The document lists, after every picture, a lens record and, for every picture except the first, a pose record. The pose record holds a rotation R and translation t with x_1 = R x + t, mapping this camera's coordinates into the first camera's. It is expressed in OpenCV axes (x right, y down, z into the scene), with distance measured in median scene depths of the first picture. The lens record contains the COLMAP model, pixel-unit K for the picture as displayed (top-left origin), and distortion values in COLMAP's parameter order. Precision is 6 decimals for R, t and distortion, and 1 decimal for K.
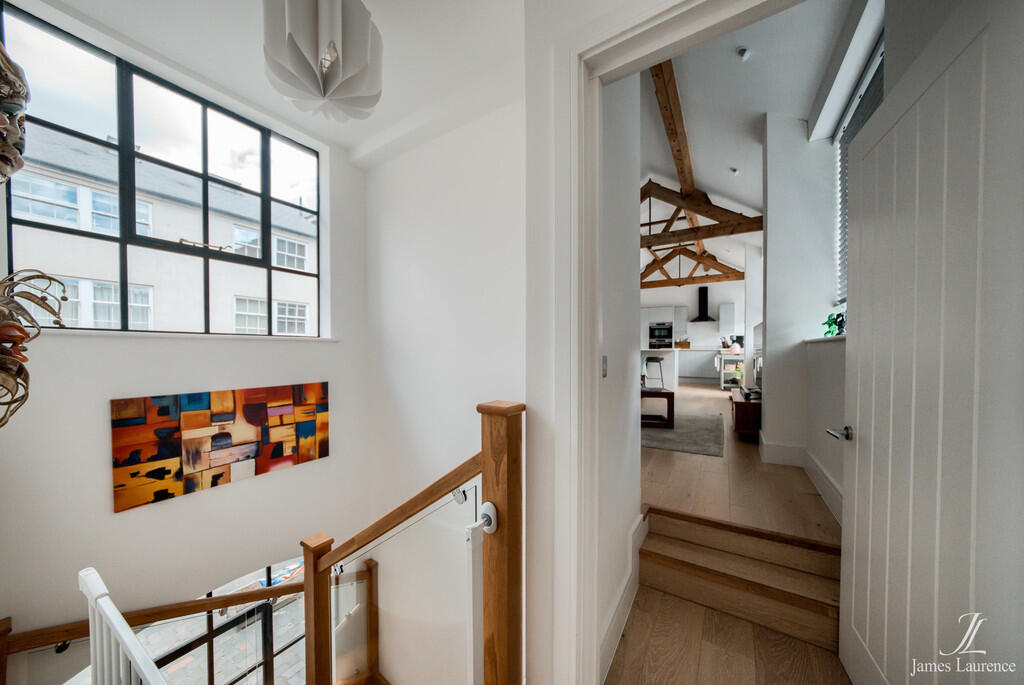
lens RADIAL K [[344.1, 0, 506.9], [0, 344.1, 350.7], [0, 0, 1]] dist [0.001285, 0.000016]
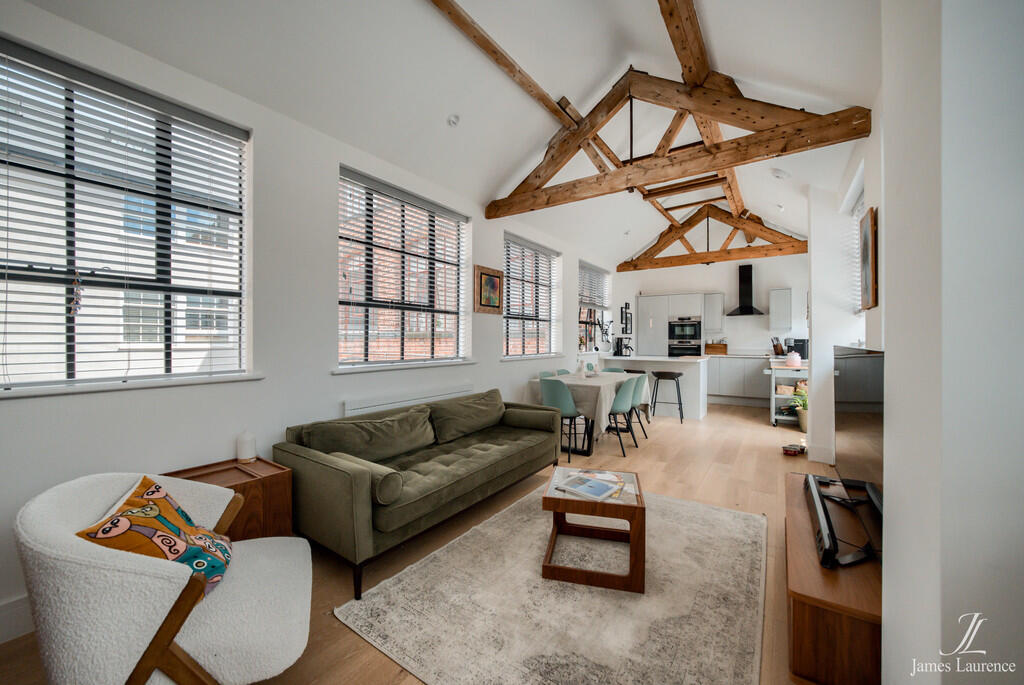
lens RADIAL K [[385.2, 0, 512.9], [0, 385.2, 336.7], [0, 0, 1]] dist [-0.018132, -0.000153]
pose [[0.998863, 0.001251, -0.047667, 0.159276], [-0.001720, 0.999951, -0.009787, -0.038302], [0.047652, 0.009858, 0.998815, 0.240867]]
